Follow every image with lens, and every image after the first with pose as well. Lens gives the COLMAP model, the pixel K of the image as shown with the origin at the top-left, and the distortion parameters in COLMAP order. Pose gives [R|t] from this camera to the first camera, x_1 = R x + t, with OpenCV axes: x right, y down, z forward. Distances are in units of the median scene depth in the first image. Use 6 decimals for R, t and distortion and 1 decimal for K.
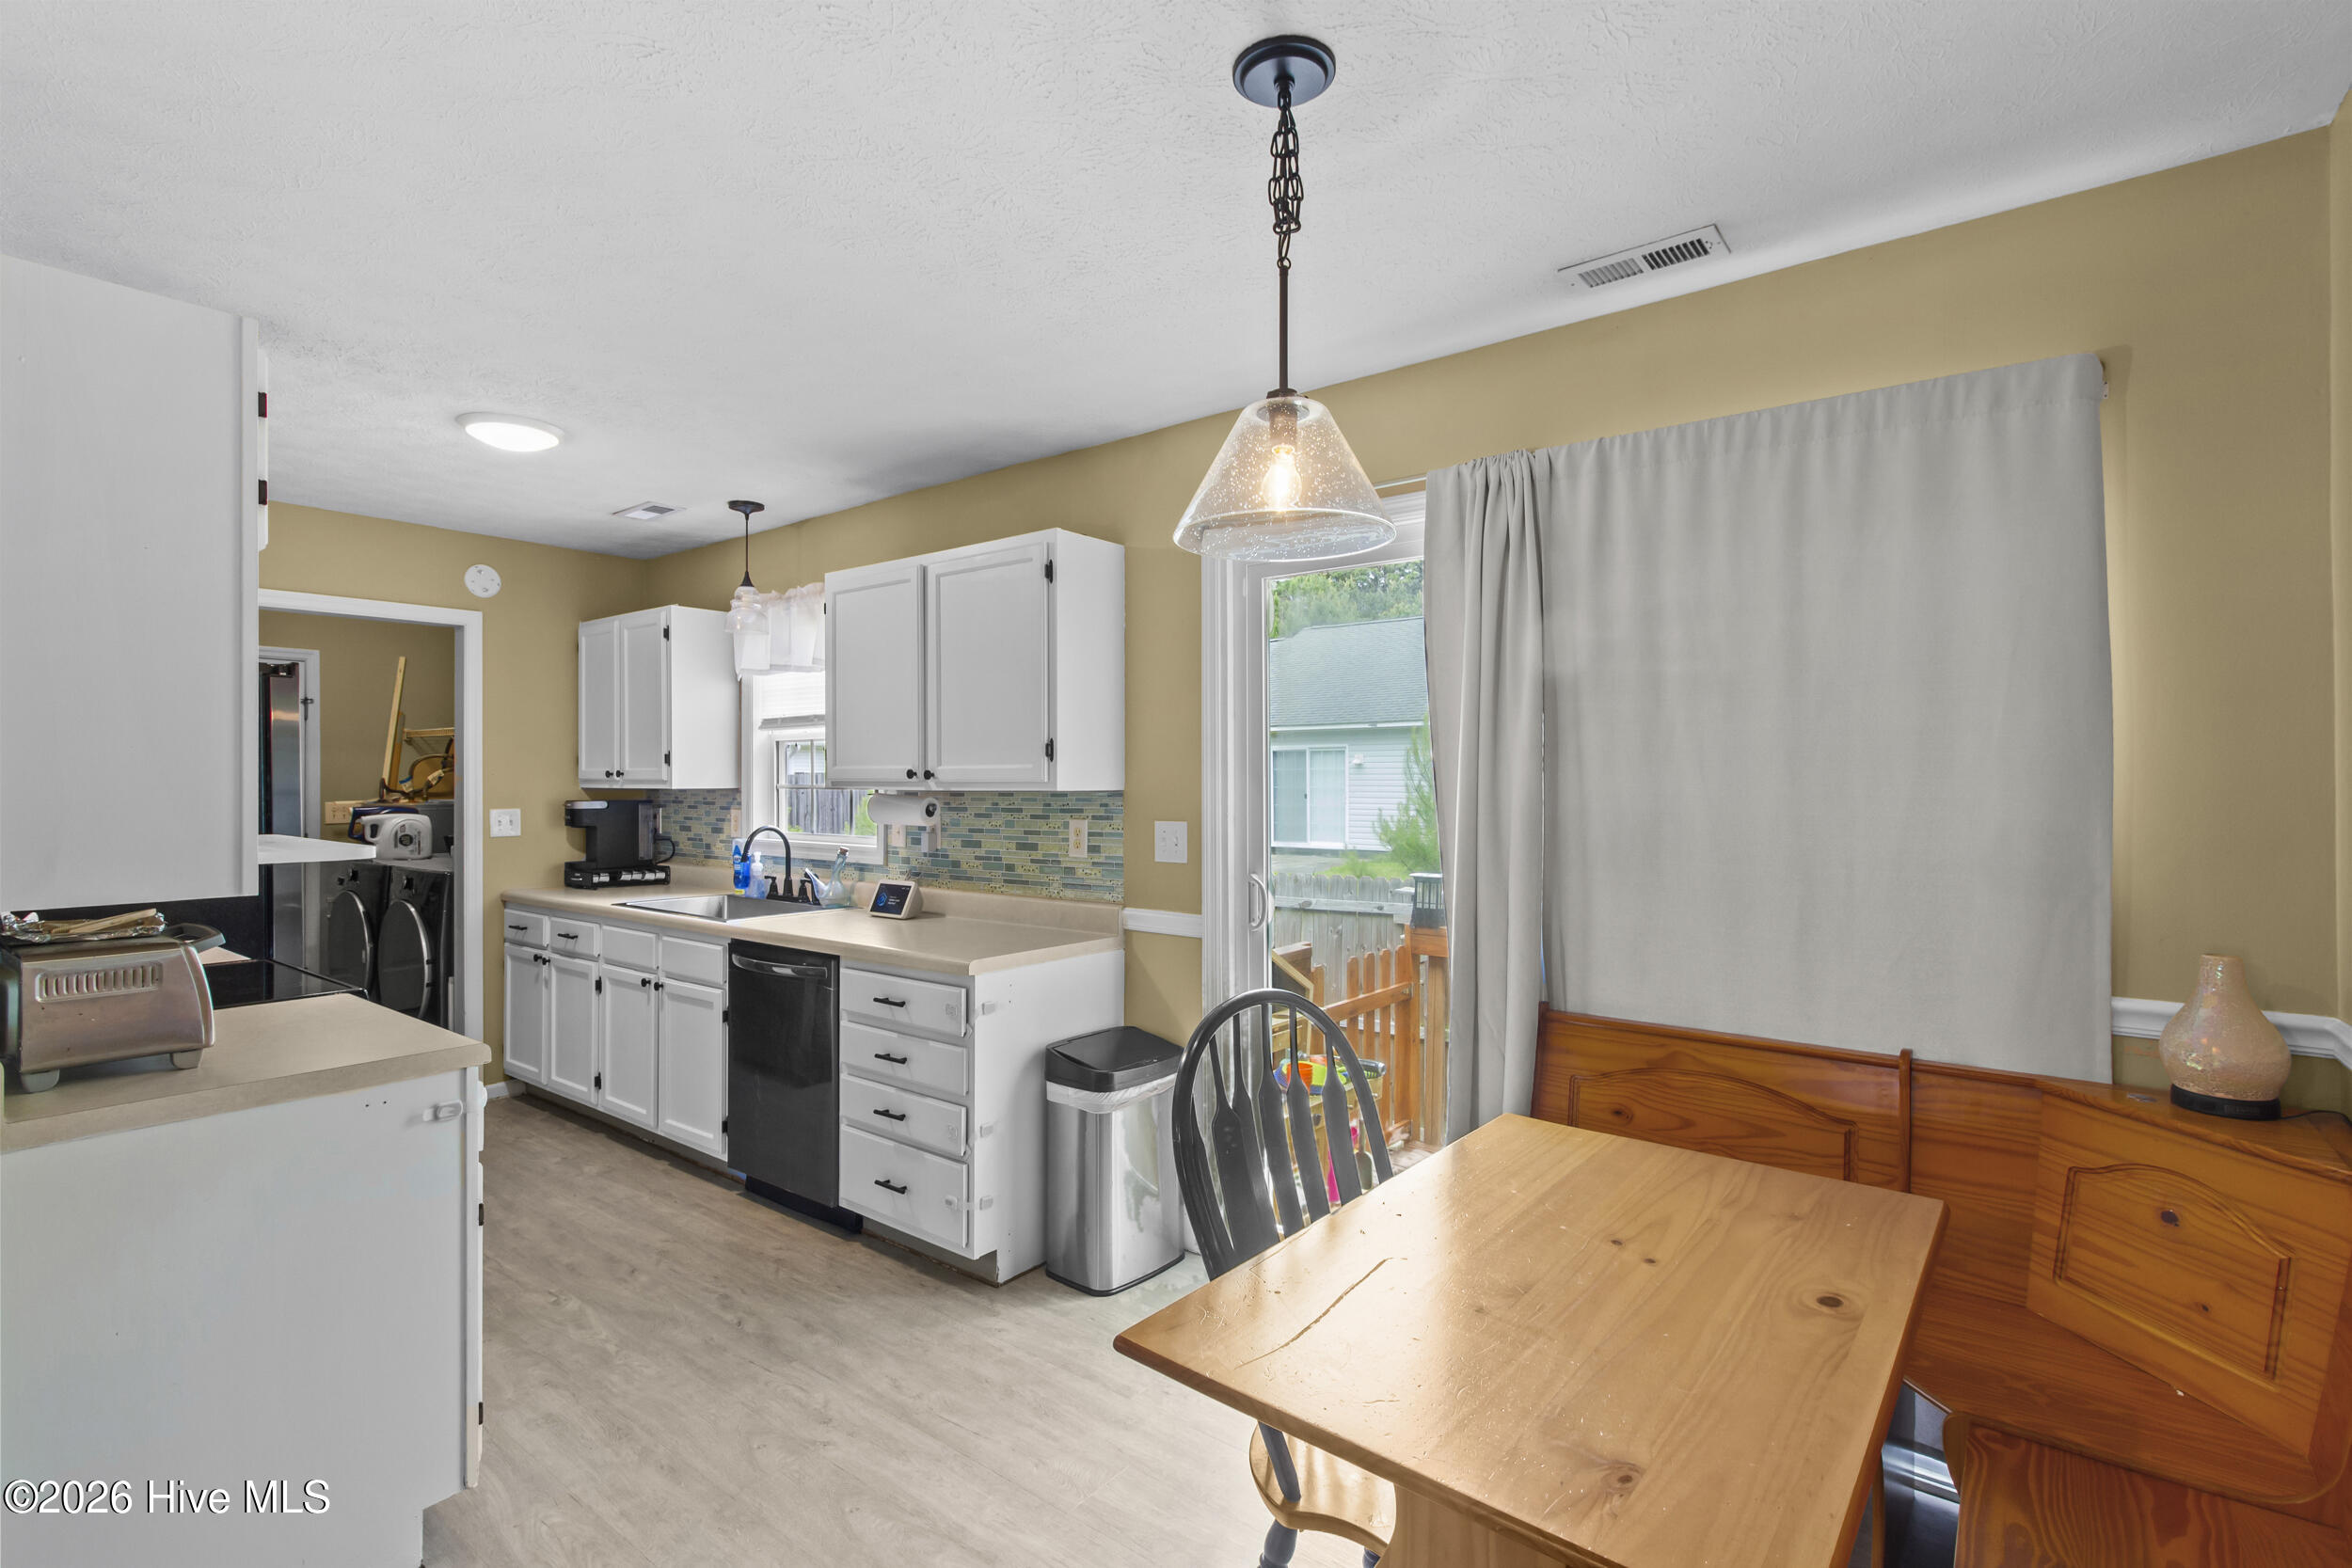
lens RADIAL K [[1088.3, 0, 1174.8], [0, 1088.3, 781.3], [0, 0, 1]] dist [0.000034, -0.000156]
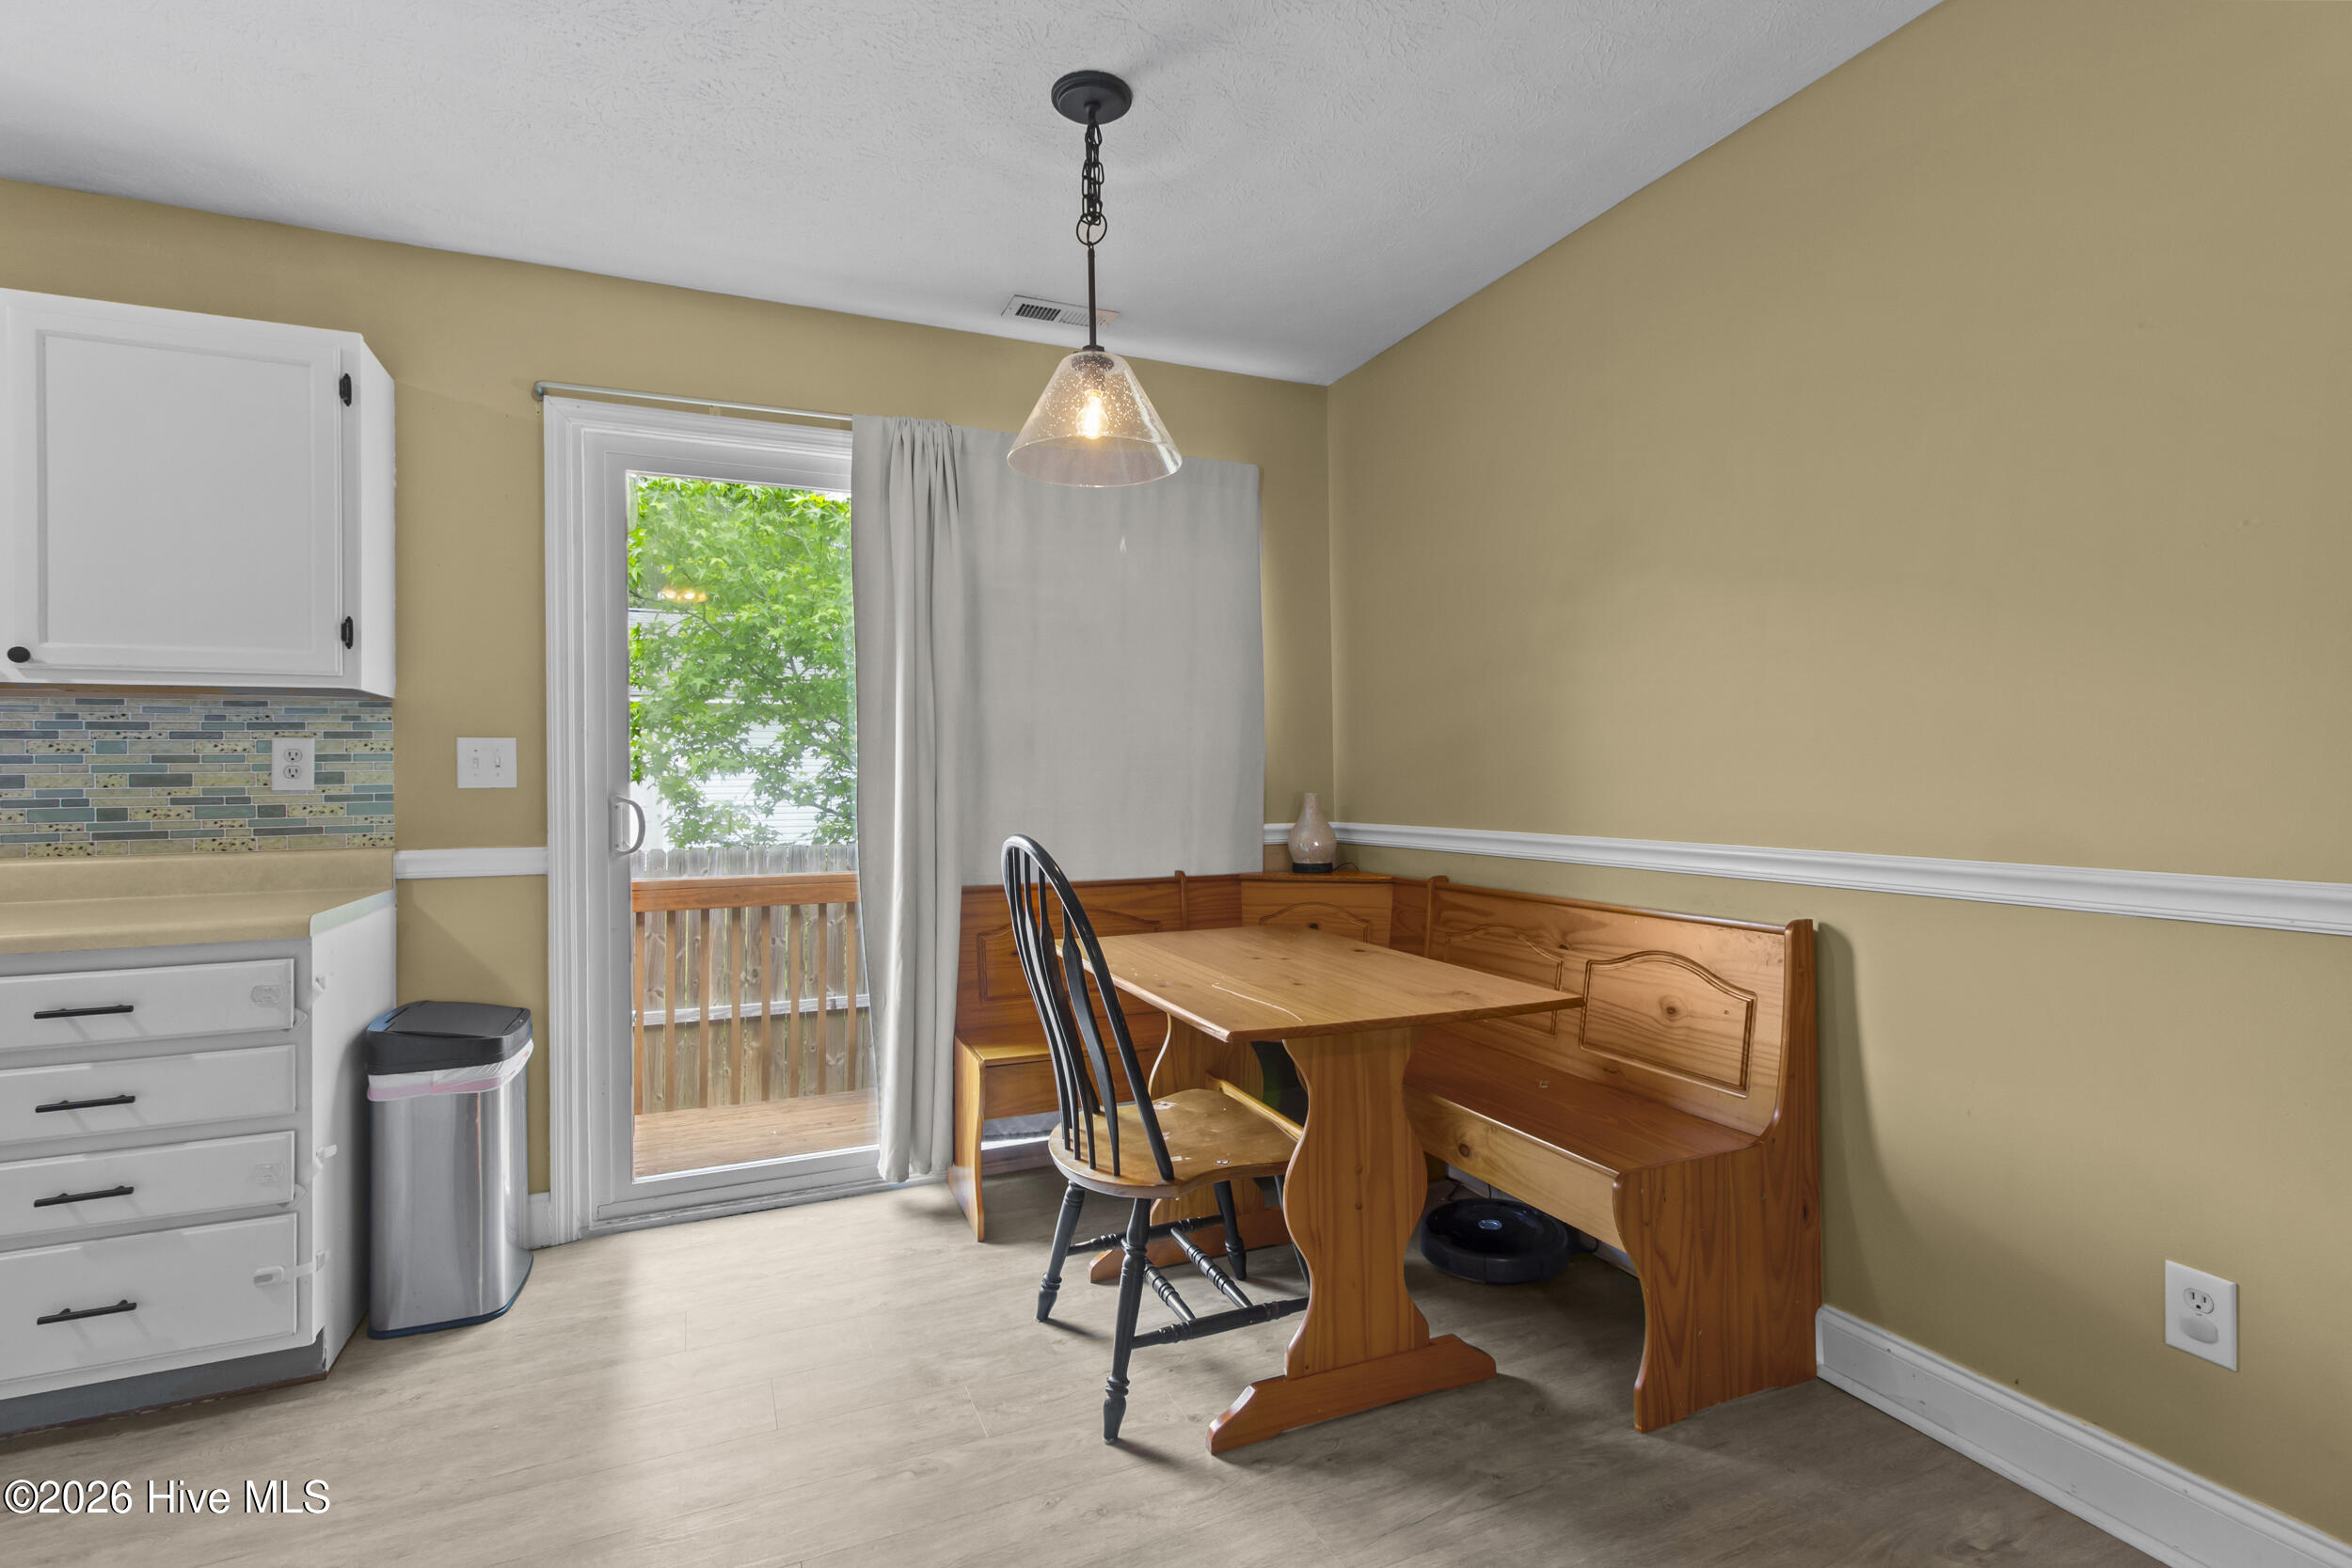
lens RADIAL K [[1090.9, 0, 1183.4], [0, 1090.9, 768.7], [0, 0, 1]] dist [-0.000444, 0.000247]
pose [[0.474021, 0.004348, 0.880503, -0.448293], [0.008784, 0.999915, -0.009667, 0.068157], [-0.880470, 0.012317, 0.473942, 0.142334]]
